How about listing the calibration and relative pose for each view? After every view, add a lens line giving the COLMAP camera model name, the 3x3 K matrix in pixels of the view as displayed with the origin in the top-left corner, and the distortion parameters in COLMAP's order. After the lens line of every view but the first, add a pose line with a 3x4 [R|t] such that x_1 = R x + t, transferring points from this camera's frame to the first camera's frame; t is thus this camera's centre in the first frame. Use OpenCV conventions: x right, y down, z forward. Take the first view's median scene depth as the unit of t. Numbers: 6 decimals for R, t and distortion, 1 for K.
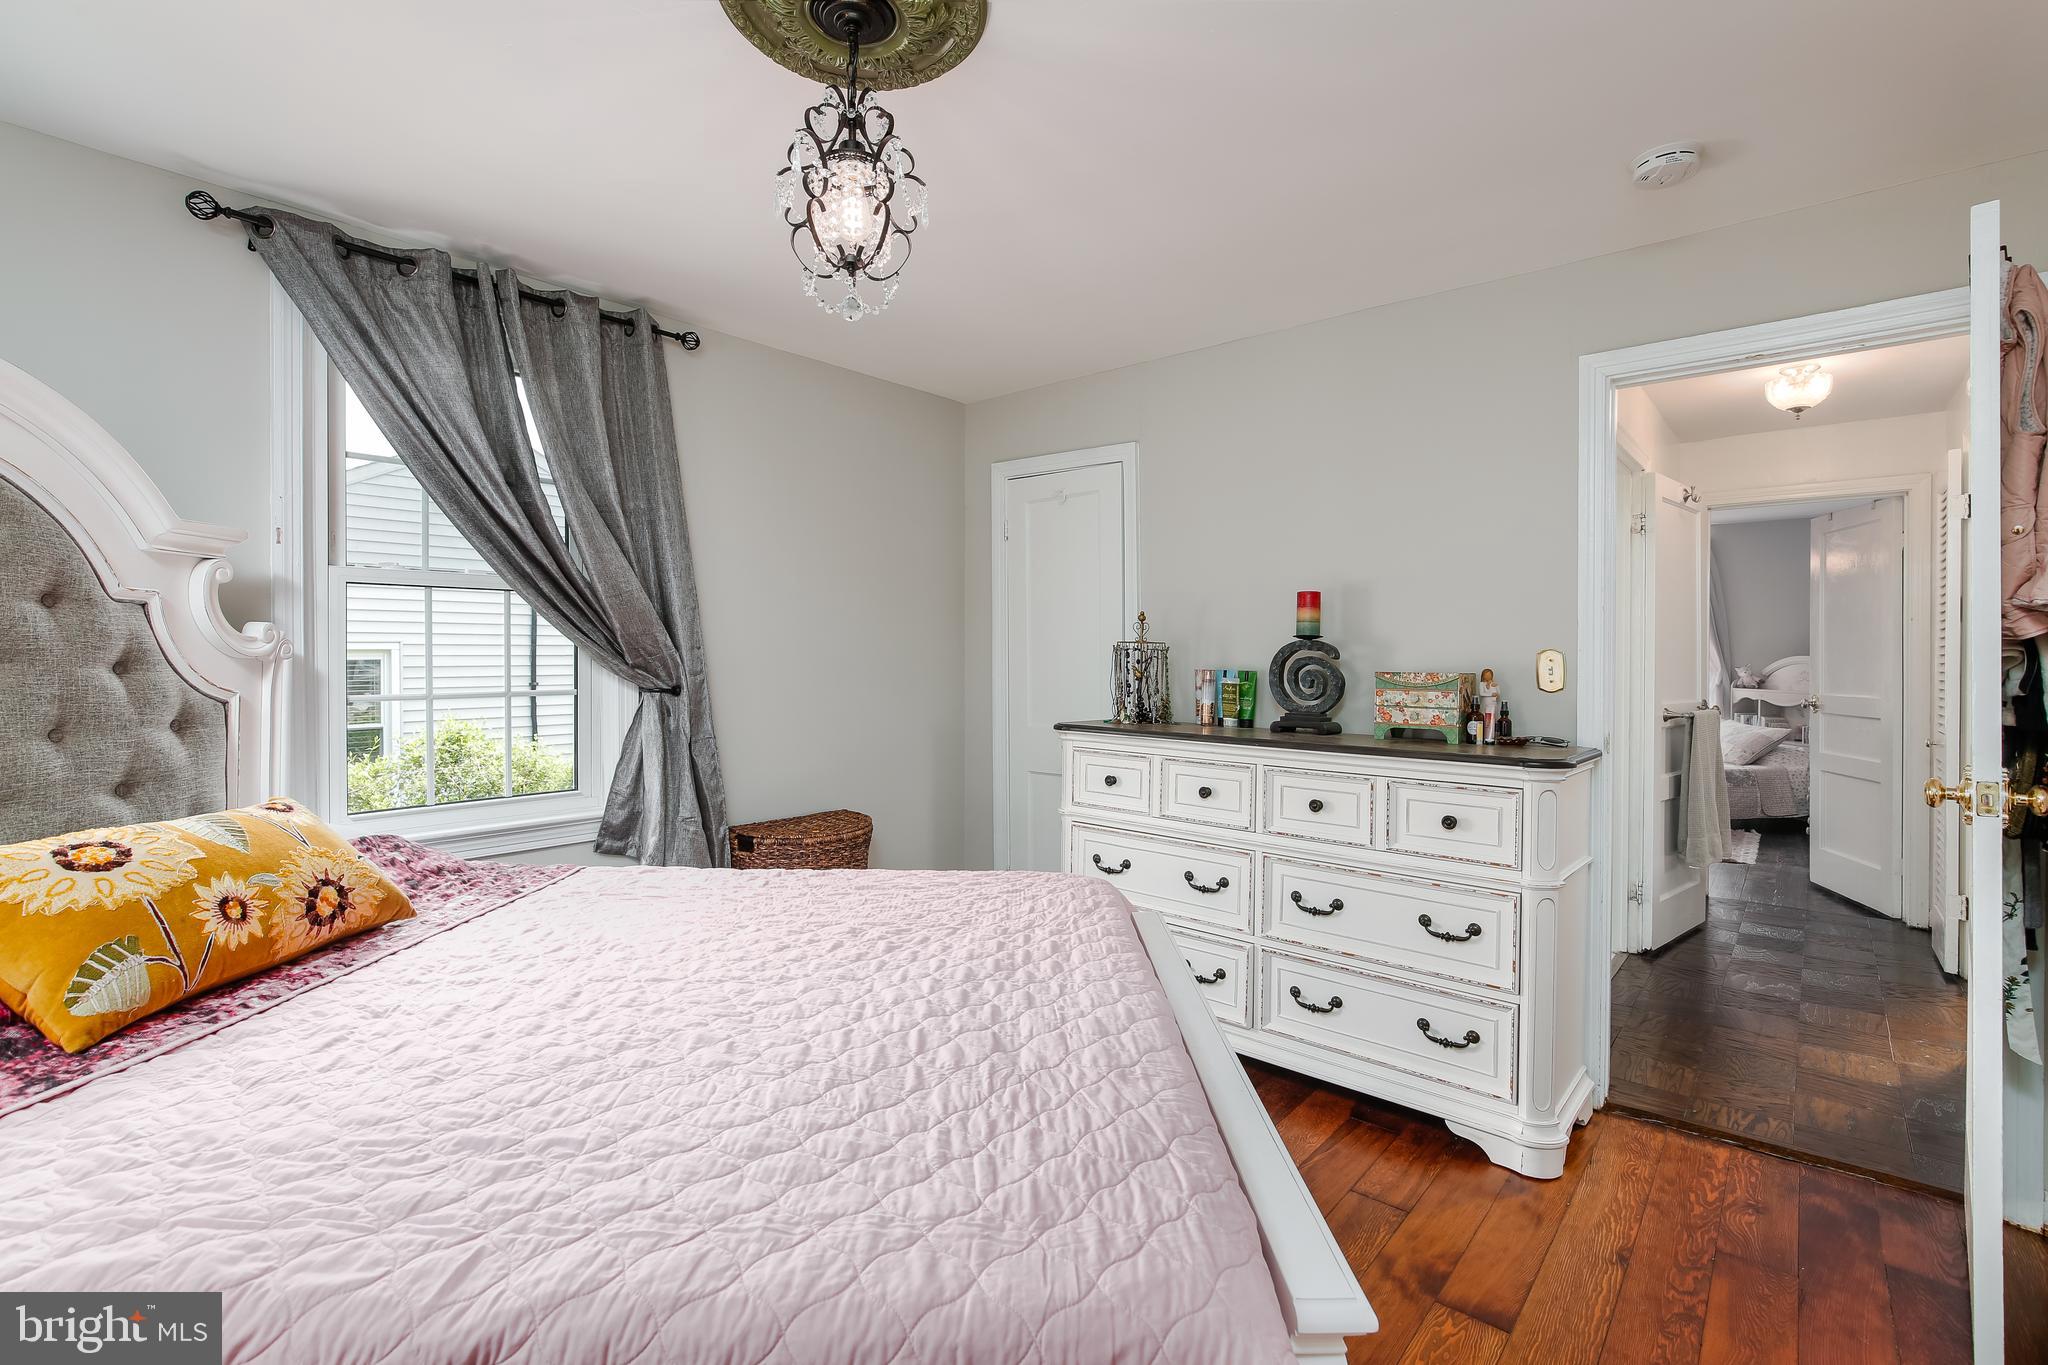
lens RADIAL K [[919.6, 0, 1034.5], [0, 919.6, 664.1], [0, 0, 1]] dist [-0.005642, -0.000450]
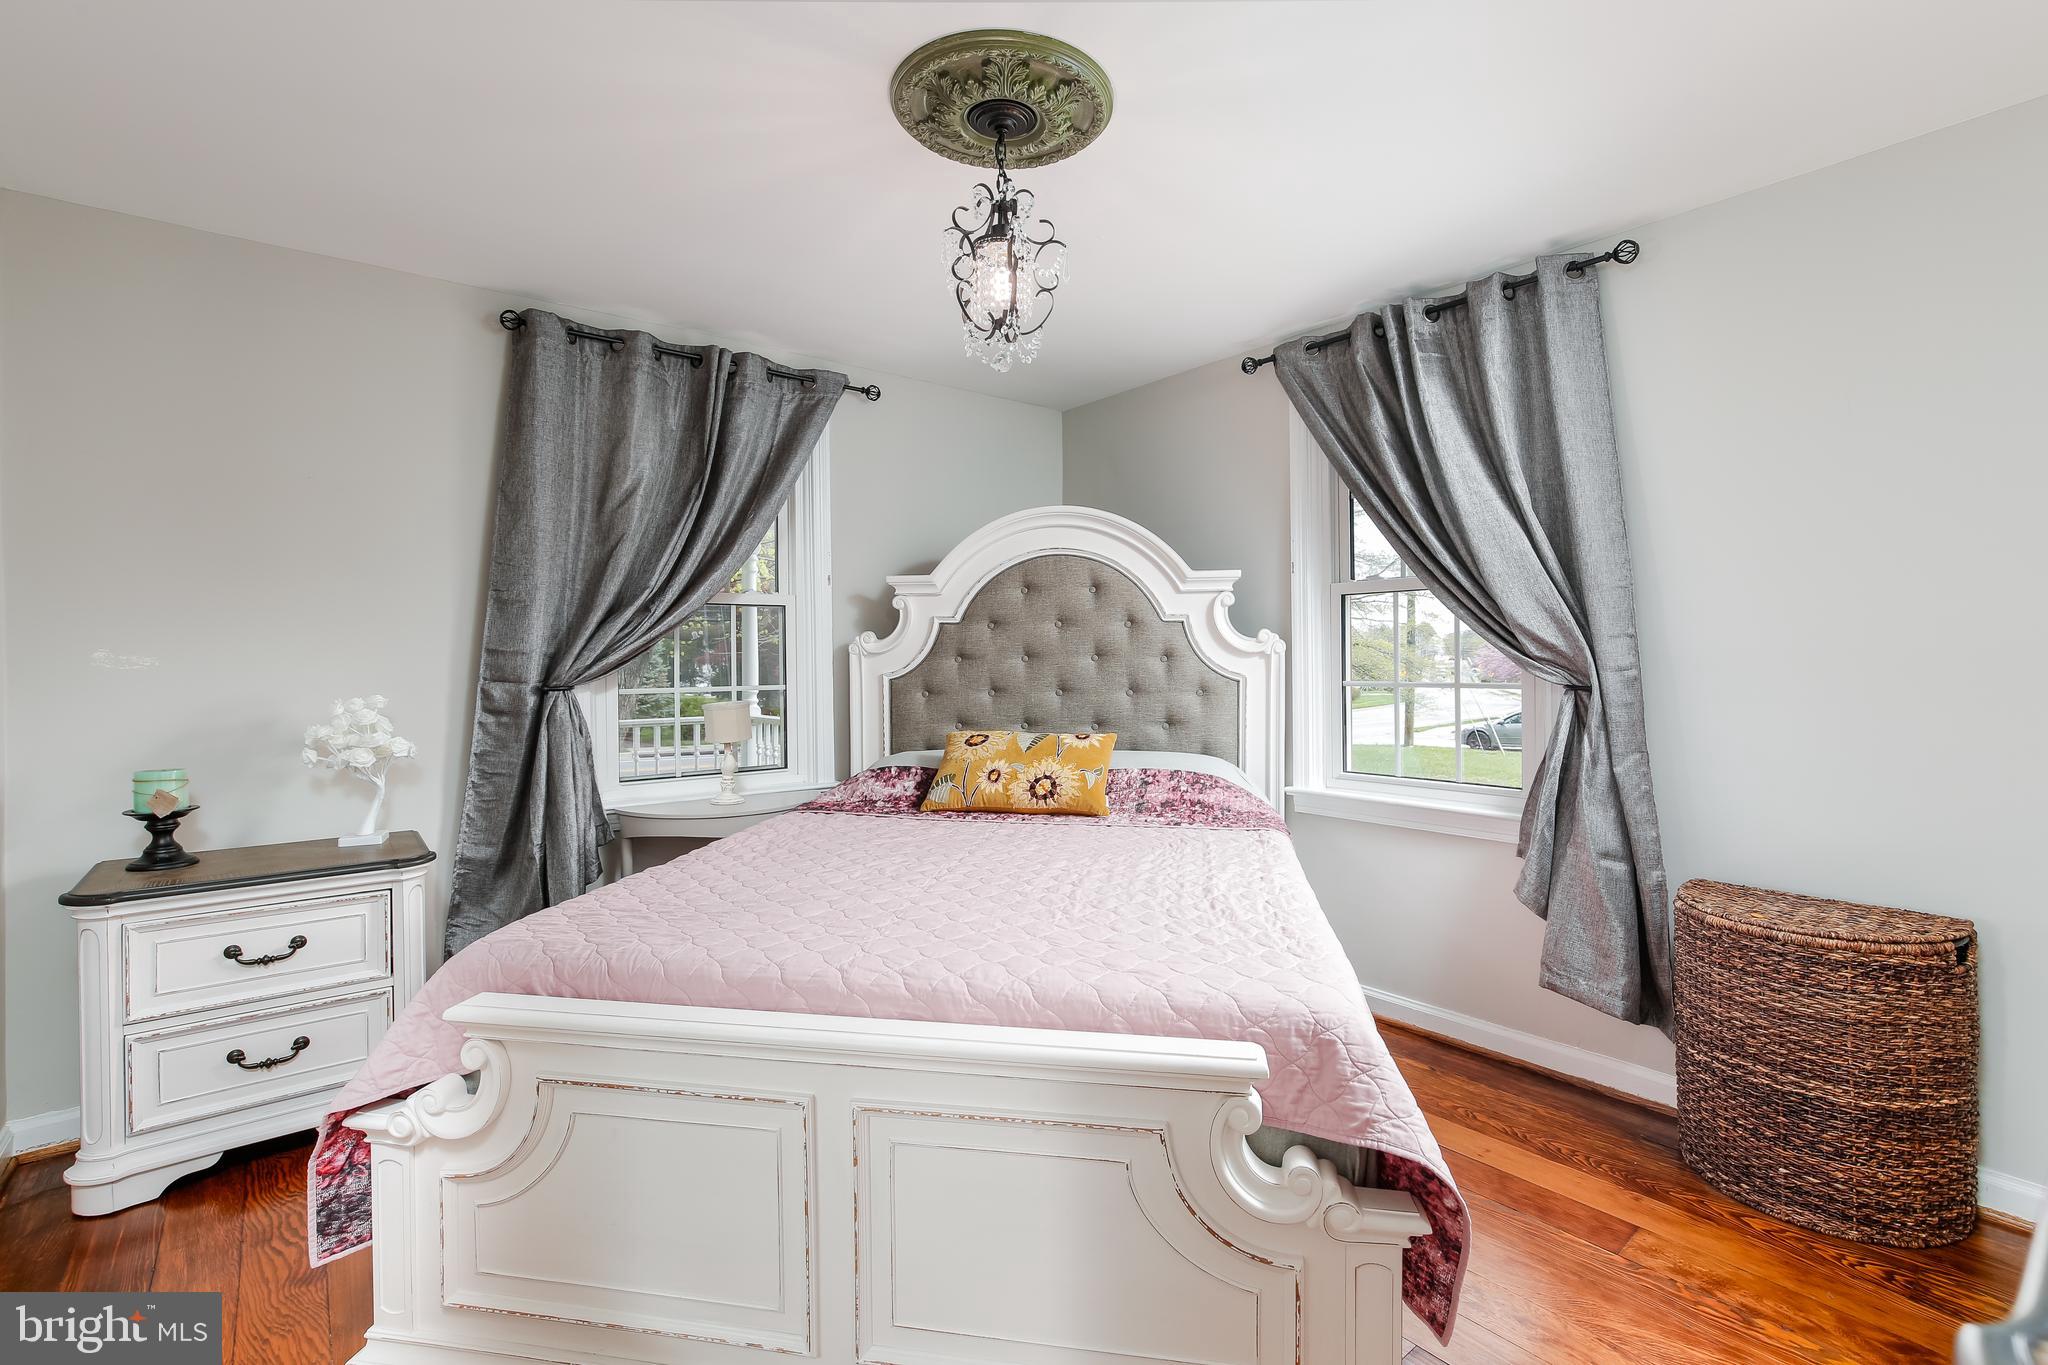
lens RADIAL K [[919.6, 0, 1034.5], [0, 919.6, 664.1], [0, 0, 1]] dist [-0.005642, -0.000450]
pose [[-0.182954, 0.006503, -0.983100, 0.981399], [-0.007959, 0.999936, 0.008096, 0.001765], [0.983089, 0.009305, -0.182890, 1.276028]]
